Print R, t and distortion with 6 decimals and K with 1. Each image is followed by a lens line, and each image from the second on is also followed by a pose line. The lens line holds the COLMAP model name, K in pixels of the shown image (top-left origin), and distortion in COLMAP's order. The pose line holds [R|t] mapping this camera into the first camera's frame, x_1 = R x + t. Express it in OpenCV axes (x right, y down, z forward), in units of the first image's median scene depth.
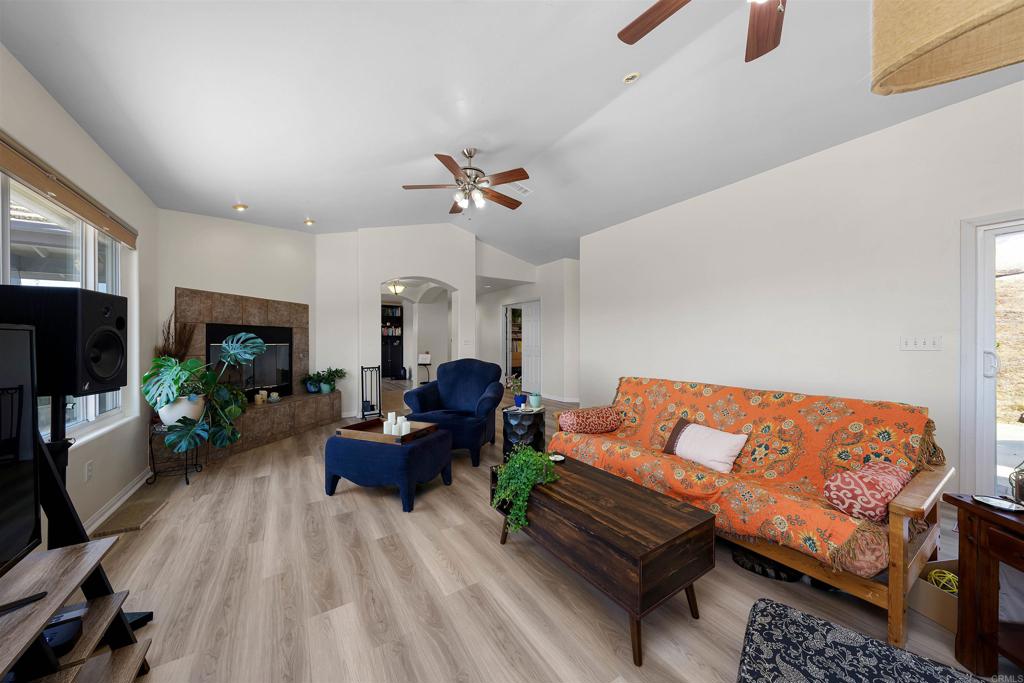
lens RADIAL K [[357.3, 0, 518.4], [0, 357.3, 342.4], [0, 0, 1]] dist [0.006496, -0.000794]
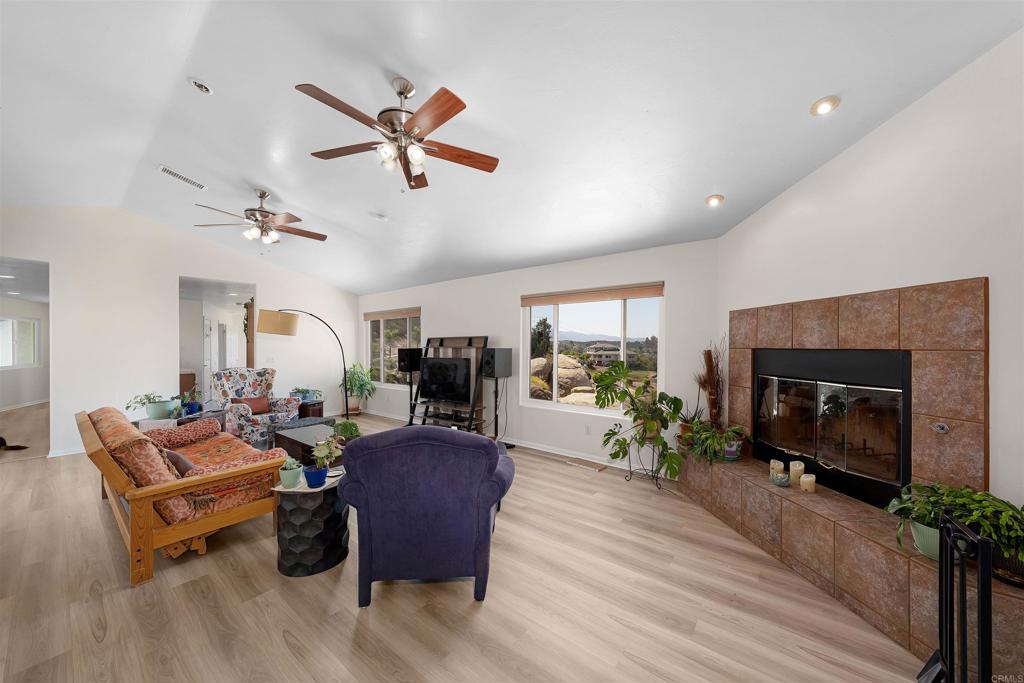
lens RADIAL K [[357.3, 0, 526.6], [0, 357.3, 347.5], [0, 0, 1]] dist [0.006496, -0.000794]
pose [[-0.939343, 0.001458, -0.342975, -0.107237], [-0.000629, 0.999982, 0.005973, -0.052512], [0.342978, 0.005826, -0.939325, 1.390910]]
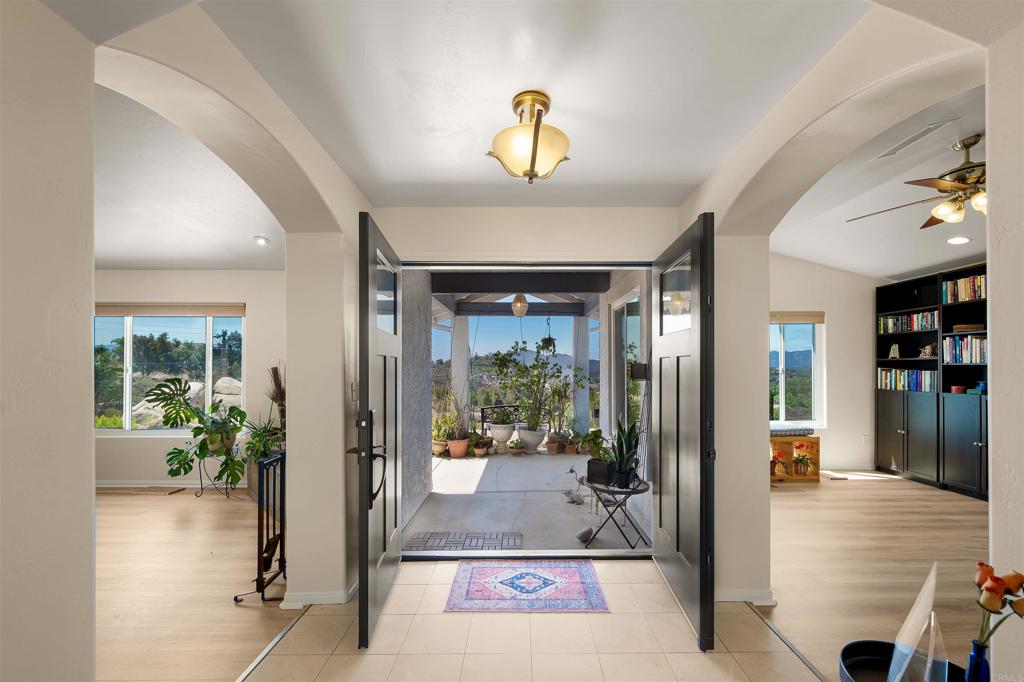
lens RADIAL K [[402.8, 0, 524.2], [0, 402.8, 364.0], [0, 0, 1]] dist [-0.002733, -0.000064]
pose [[-0.541310, -0.009948, -0.840764, -0.233332], [-0.003589, 0.999948, -0.009521, -0.043885], [0.840815, -0.002136, -0.541318, 1.855128]]
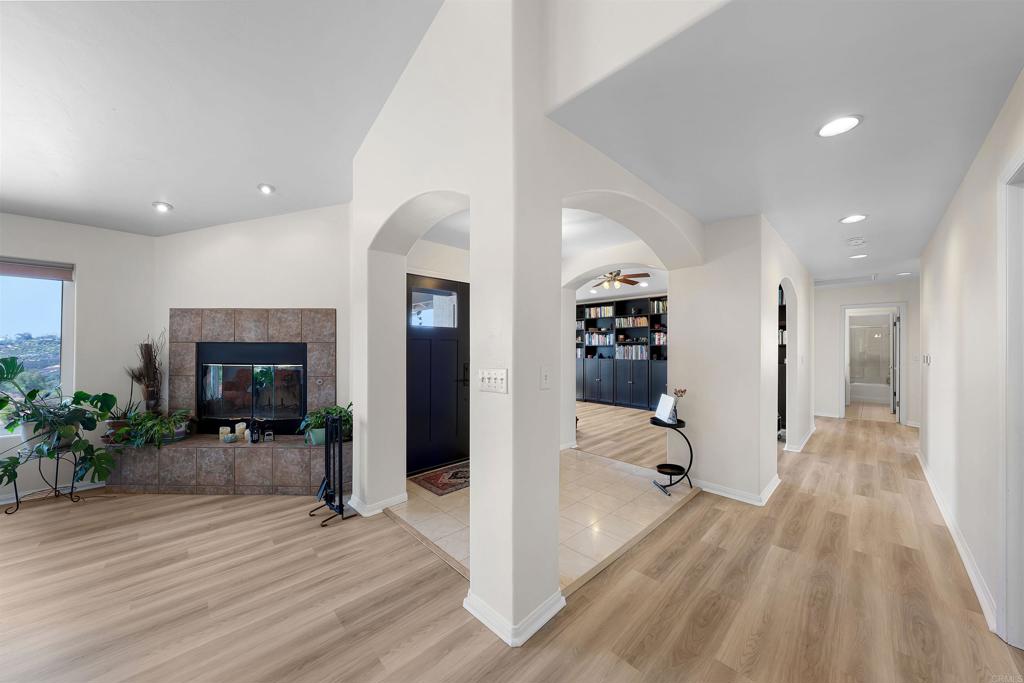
lens RADIAL K [[357.3, 0, 511.7], [0, 357.3, 346.9], [0, 0, 1]] dist [0.006496, -0.000794]
pose [[0.194318, -0.004813, -0.980927, 0.192483], [-0.004998, 0.999970, -0.005896, -0.035083], [0.980926, 0.006048, 0.194288, 1.437795]]
